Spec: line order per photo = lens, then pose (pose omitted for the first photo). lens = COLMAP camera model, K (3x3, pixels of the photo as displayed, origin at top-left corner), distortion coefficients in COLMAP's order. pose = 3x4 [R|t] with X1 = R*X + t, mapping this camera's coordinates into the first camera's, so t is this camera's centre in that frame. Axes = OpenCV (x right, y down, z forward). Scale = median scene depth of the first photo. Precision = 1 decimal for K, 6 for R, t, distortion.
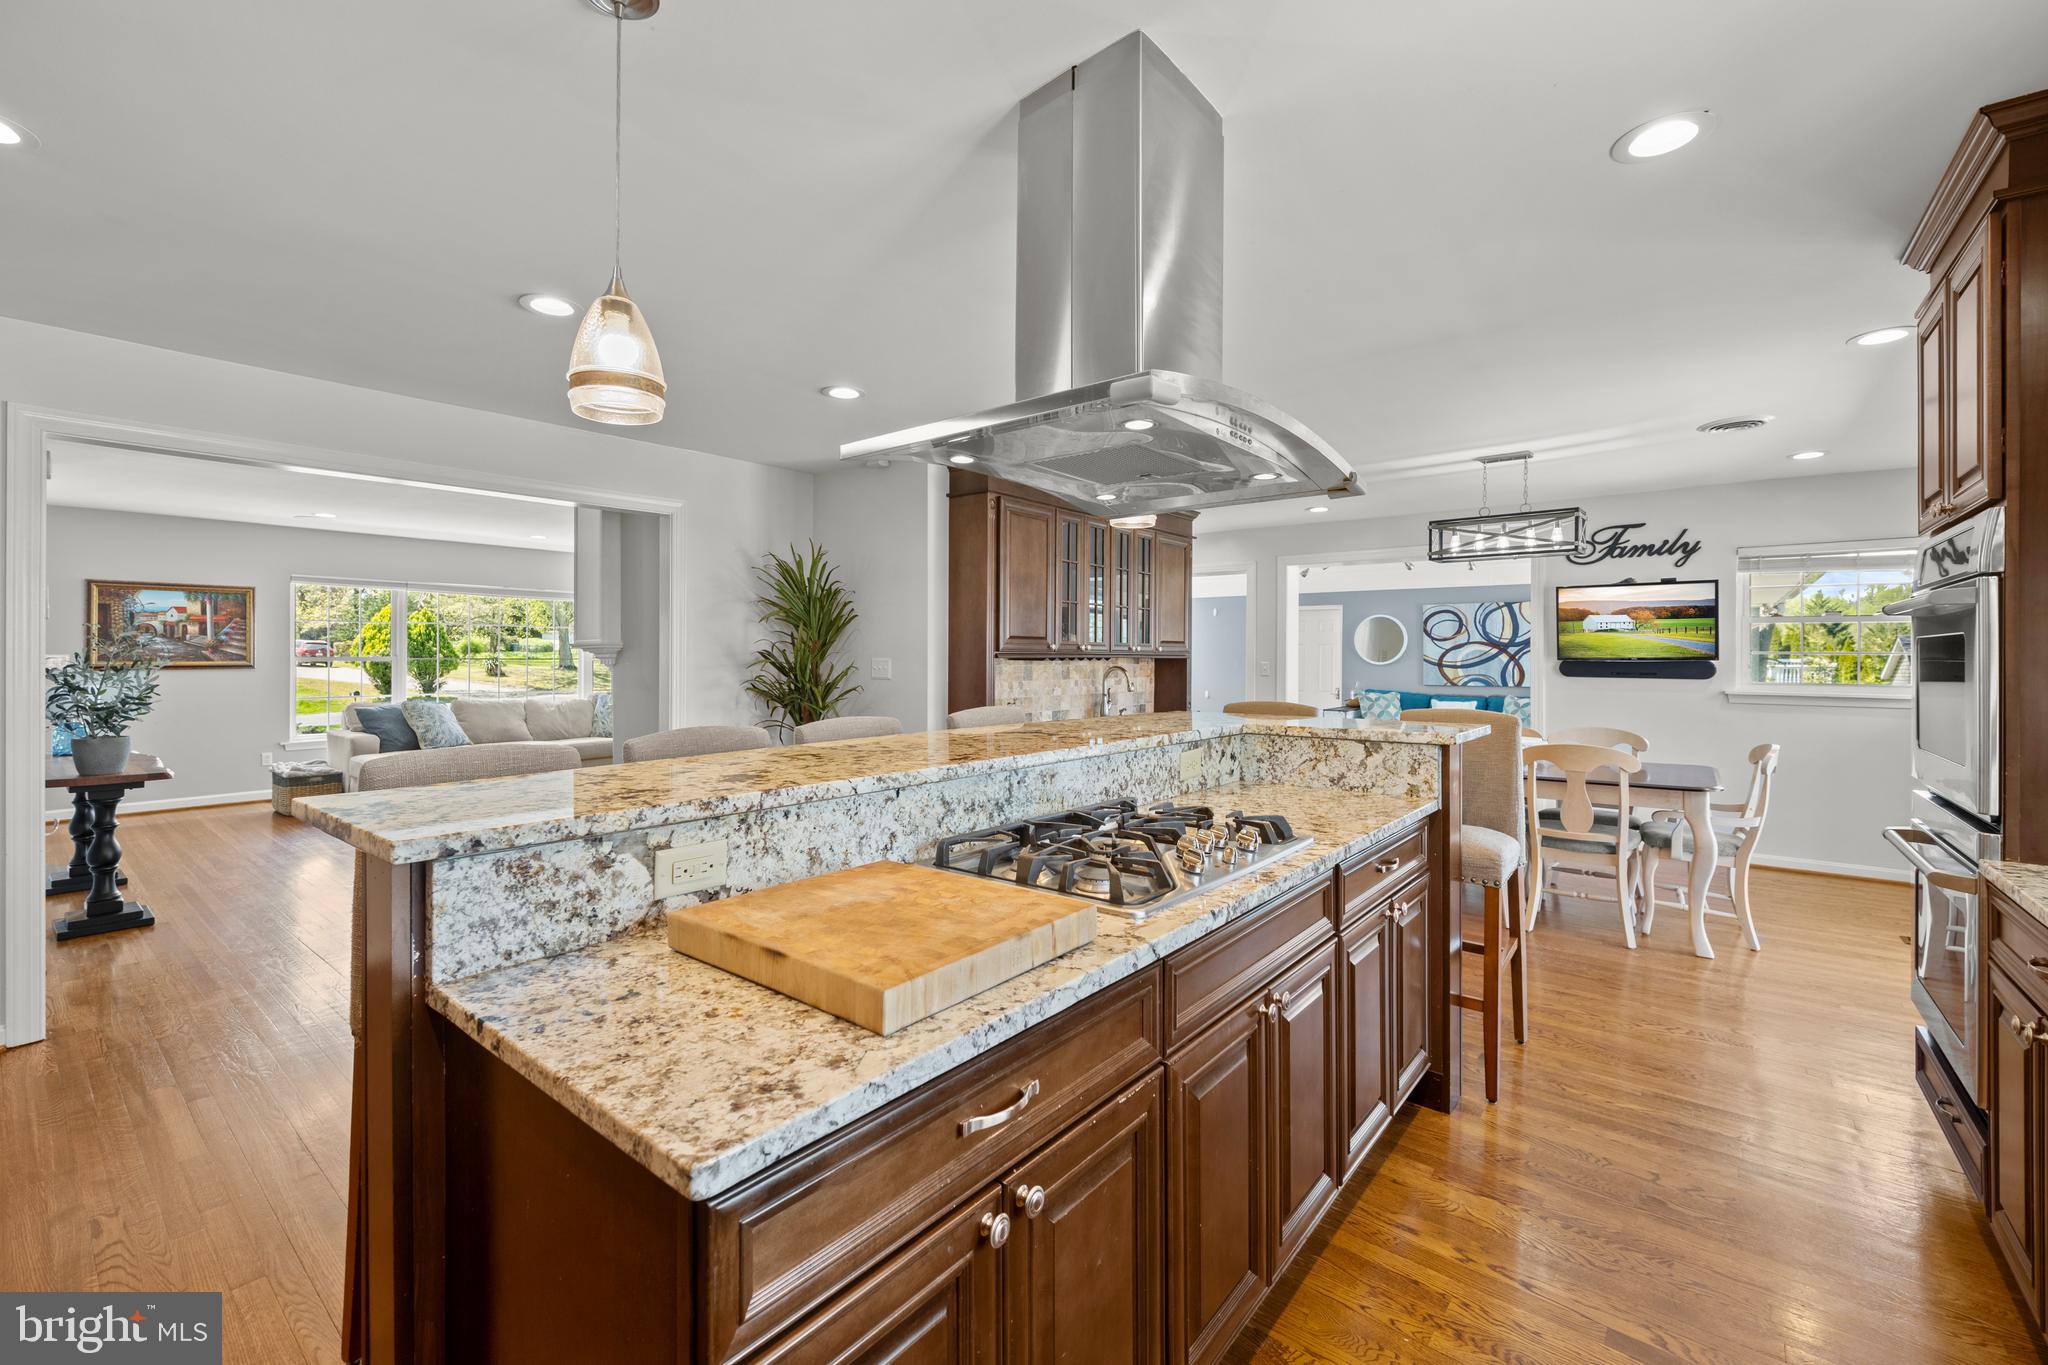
lens RADIAL K [[851.1, 0, 1030.0], [0, 851.1, 651.2], [0, 0, 1]] dist [-0.000122, 0.000003]
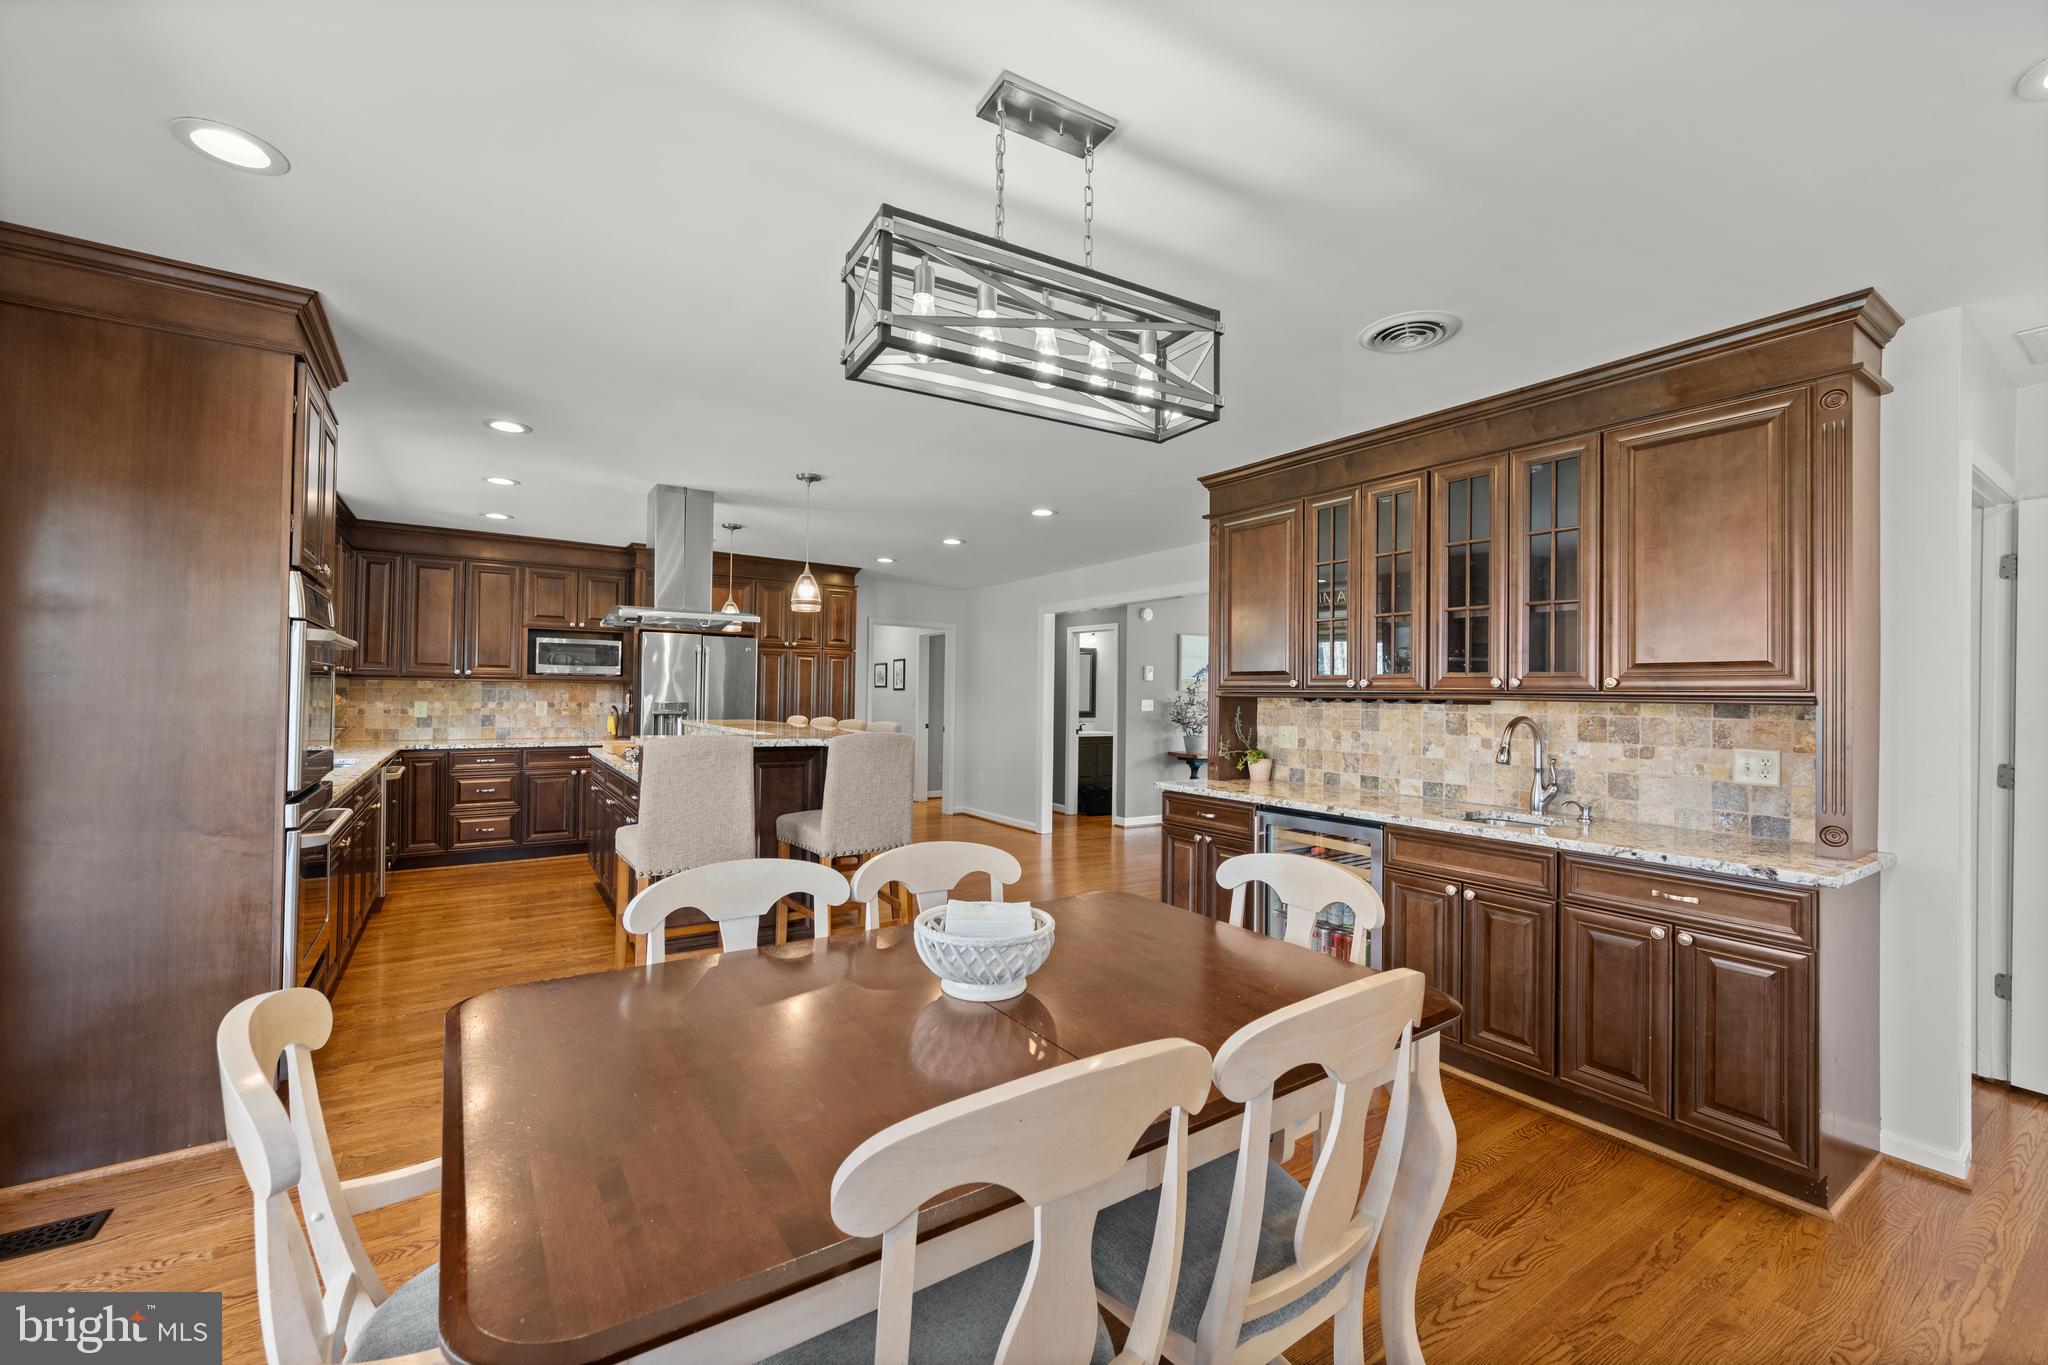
lens RADIAL K [[831.2, 0, 1030.8], [0, 831.2, 686.0], [0, 0, 1]] dist [-0.000901, -0.000235]
pose [[-0.298820, -0.018451, -0.954131, 0.707400], [-0.011744, 0.999808, -0.015657, 0.010377], [0.954237, 0.006527, -0.298979, 0.879778]]
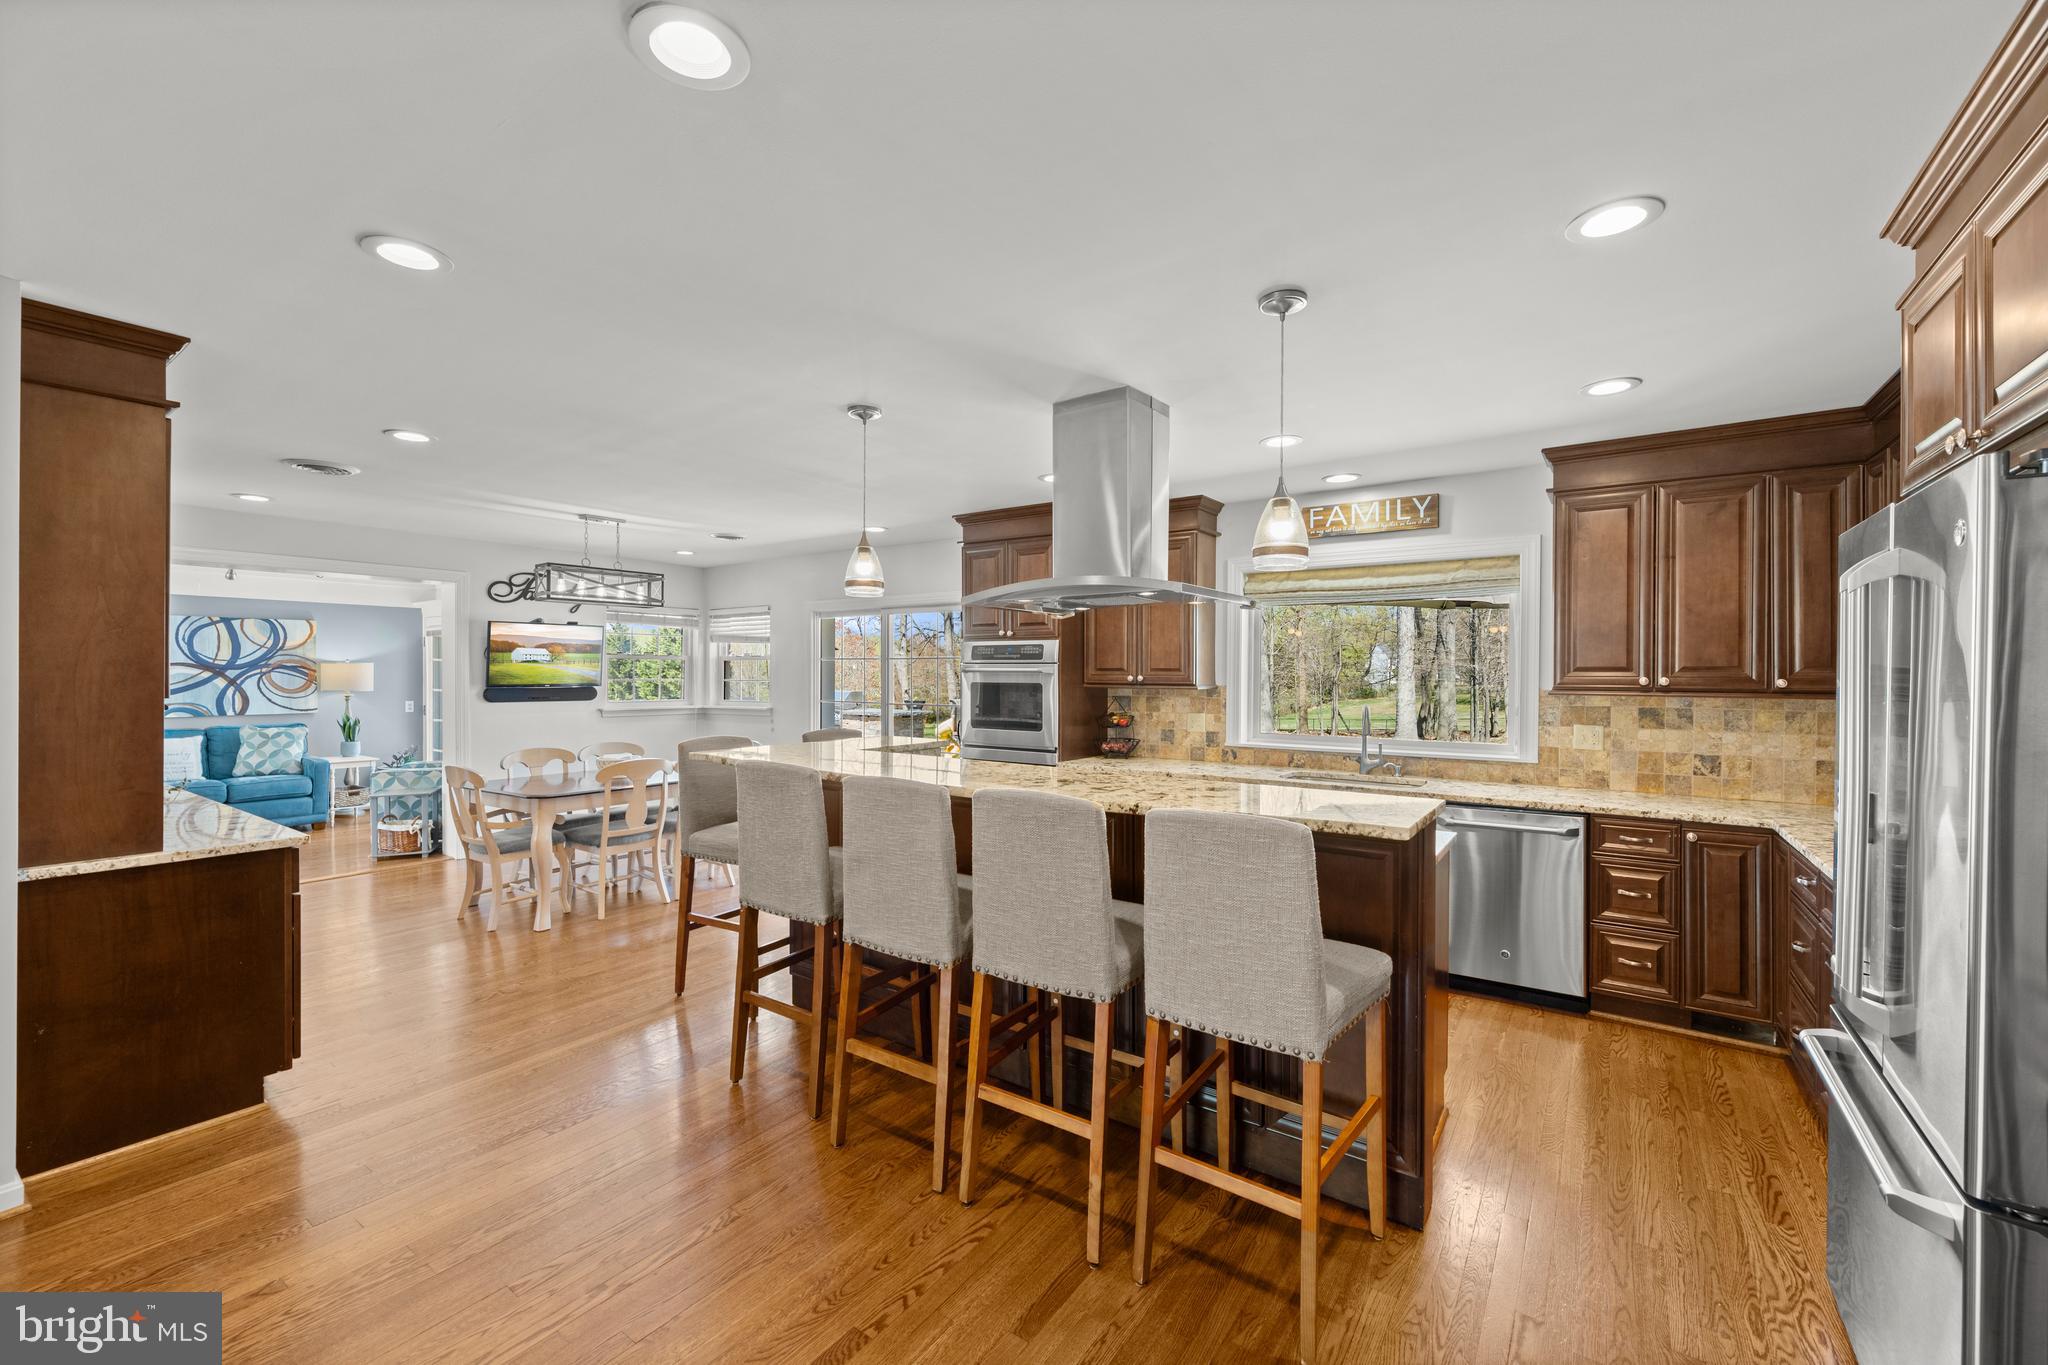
lens RADIAL K [[831.2, 0, 1030.8], [0, 831.2, 686.0], [0, 0, 1]] dist [-0.000901, -0.000235]
pose [[-0.072390, -0.021938, 0.997135, -0.516468], [-0.008165, 0.999738, 0.021403, -0.020318], [-0.997343, -0.006592, -0.072550, 0.385376]]
